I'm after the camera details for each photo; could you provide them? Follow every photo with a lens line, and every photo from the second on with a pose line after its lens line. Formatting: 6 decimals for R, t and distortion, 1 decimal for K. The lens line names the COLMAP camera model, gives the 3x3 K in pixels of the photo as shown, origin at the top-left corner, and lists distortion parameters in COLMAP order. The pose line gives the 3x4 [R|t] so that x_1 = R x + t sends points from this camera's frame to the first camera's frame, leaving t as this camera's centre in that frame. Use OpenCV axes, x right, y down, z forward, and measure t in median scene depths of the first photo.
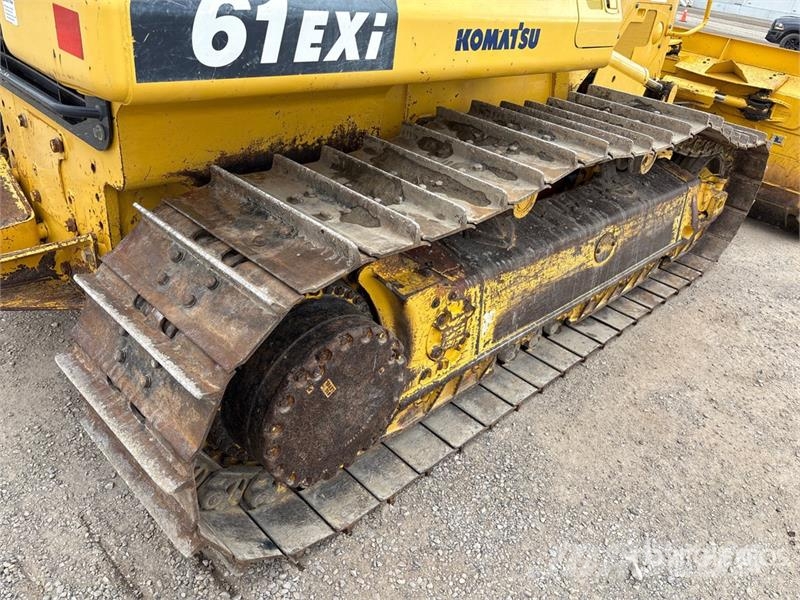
lens RADIAL K [[601.1, 0, 395.7], [0, 601.1, 291.9], [0, 0, 1]] dist [0.063083, -0.055342]
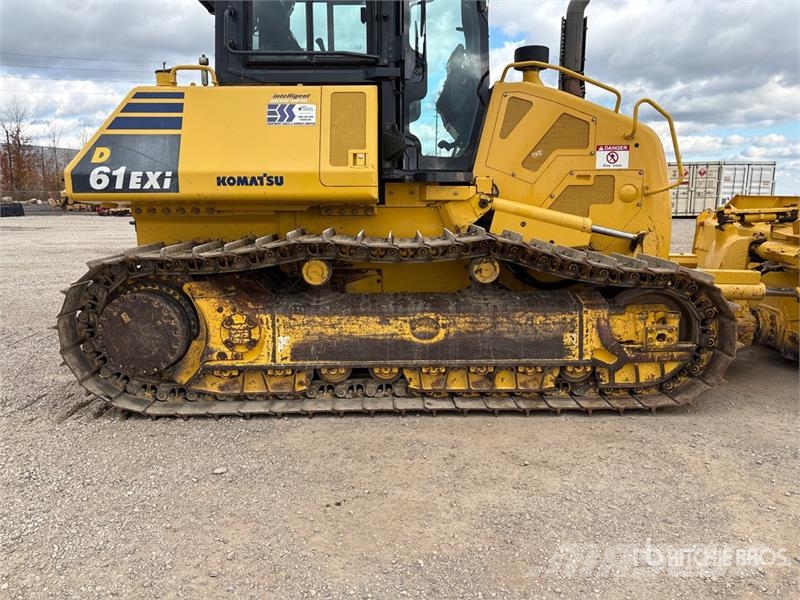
lens RADIAL K [[612.4, 0, 400.0], [0, 612.4, 300.0], [0, 0, 1]] dist [0.035276, -0.052206]
pose [[0.697147, 0.007315, -0.716891, 2.361963], [-0.272964, 0.927342, -0.255984, 0.423082], [0.662931, 0.374144, 0.648490, 0.134918]]
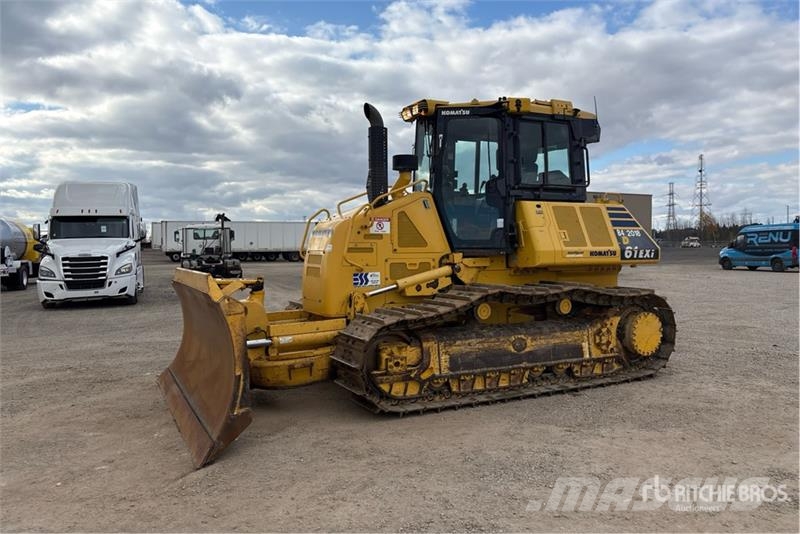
lens RADIAL K [[617.5, 0, 409.0], [0, 617.5, 252.5], [0, 0, 1]] dist [0.051831, -0.088509]
pose [[0.947879, -0.129787, -0.290998, -0.421959], [-0.039505, 0.858364, -0.511518, 2.154495], [0.316171, 0.496354, 0.808498, -3.589229]]
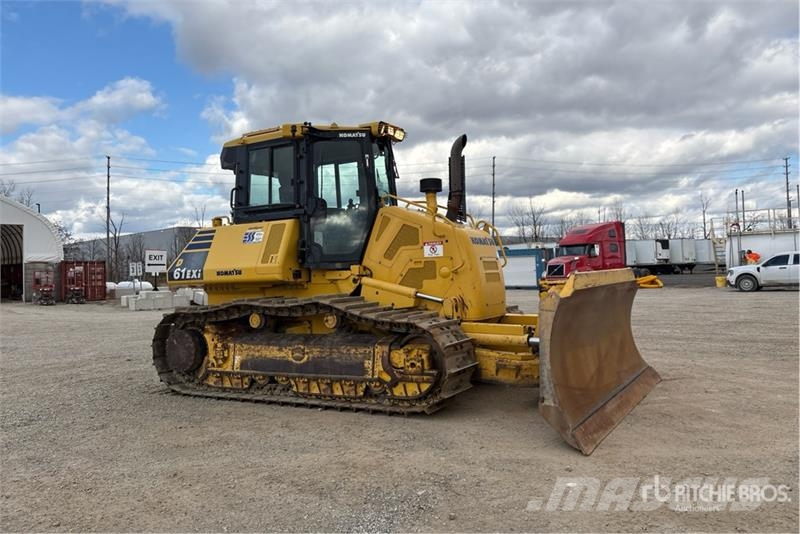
lens RADIAL K [[617.5, 0, 409.0], [0, 617.5, 252.5], [0, 0, 1]] dist [0.051831, -0.088509]
pose [[0.237725, -0.158462, -0.958320, 5.112290], [-0.416402, 0.874722, -0.247934, -0.008492], [0.877551, 0.457986, 0.141960, 1.609379]]
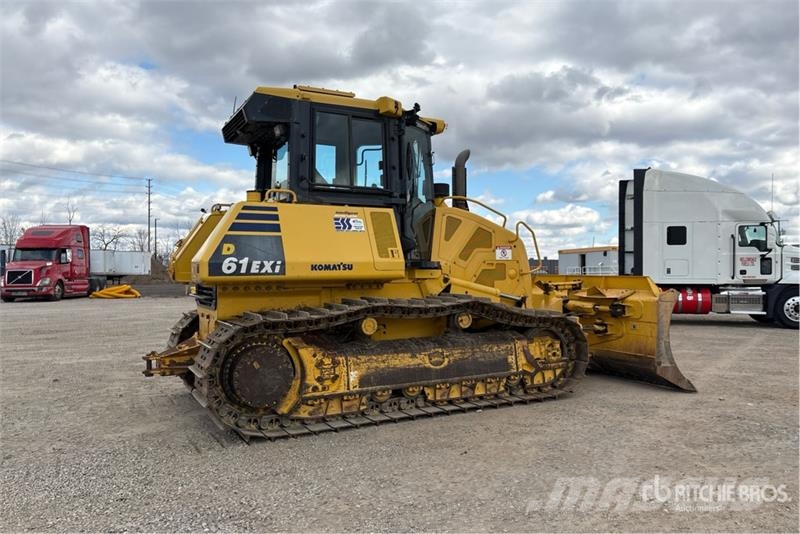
lens RADIAL K [[607.5, 0, 411.7], [0, 607.5, 269.9], [0, 0, 1]] dist [0.099113, -0.097195]
pose [[0.947365, -0.124569, -0.294928, 1.715030], [-0.040758, 0.866779, -0.497025, 1.322699], [0.317551, 0.482885, 0.816078, -1.660203]]
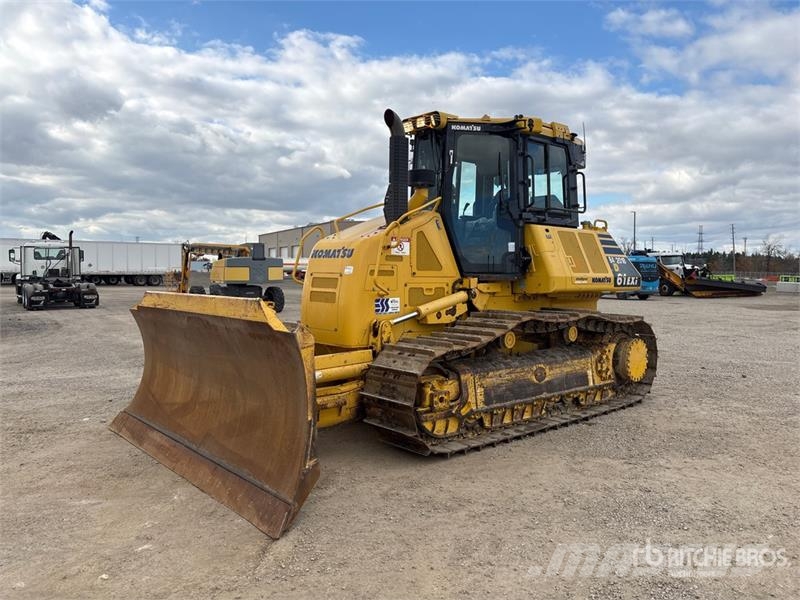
lens RADIAL K [[618.3, 0, 394.5], [0, 618.3, 278.2], [0, 0, 1]] dist [0.009114, 0.001106]
pose [[0.991104, -0.117127, -0.063197, -1.617524], [0.068948, 0.858034, -0.508945, 1.956279], [0.113836, 0.500060, 0.858476, -3.511113]]
